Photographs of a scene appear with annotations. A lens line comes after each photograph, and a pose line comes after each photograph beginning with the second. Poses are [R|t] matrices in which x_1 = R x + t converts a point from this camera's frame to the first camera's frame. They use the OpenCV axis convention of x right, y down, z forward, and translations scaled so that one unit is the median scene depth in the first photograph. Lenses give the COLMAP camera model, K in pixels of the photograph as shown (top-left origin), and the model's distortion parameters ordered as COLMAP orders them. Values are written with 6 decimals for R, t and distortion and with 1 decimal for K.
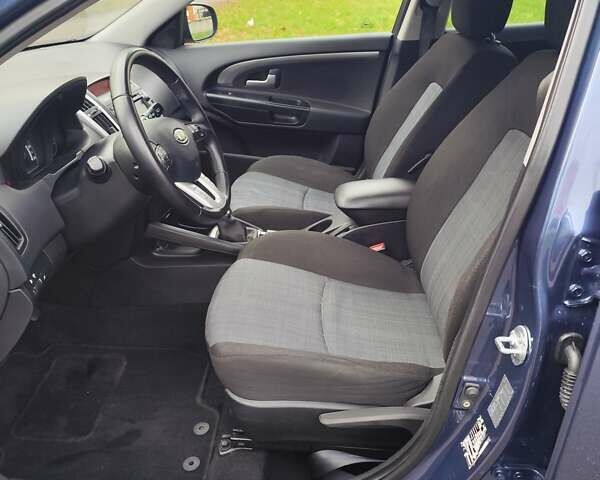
lens RADIAL K [[547.1, 0, 300.0], [0, 547.1, 240.0], [0, 0, 1]] dist [0.053760, -0.086700]
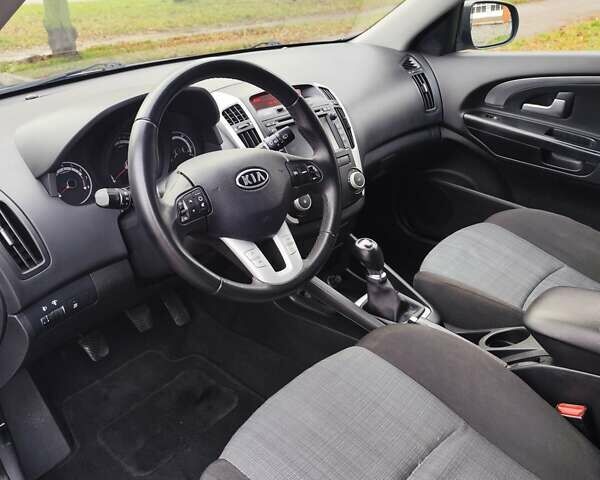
lens RADIAL K [[547.1, 0, 300.0], [0, 547.1, 240.0], [0, 0, 1]] dist [0.053760, -0.086700]
pose [[0.775280, 0.257721, -0.576646, 0.150389], [-0.255376, 0.962918, 0.087014, -0.100818], [0.577688, 0.079802, 0.812347, 0.233887]]
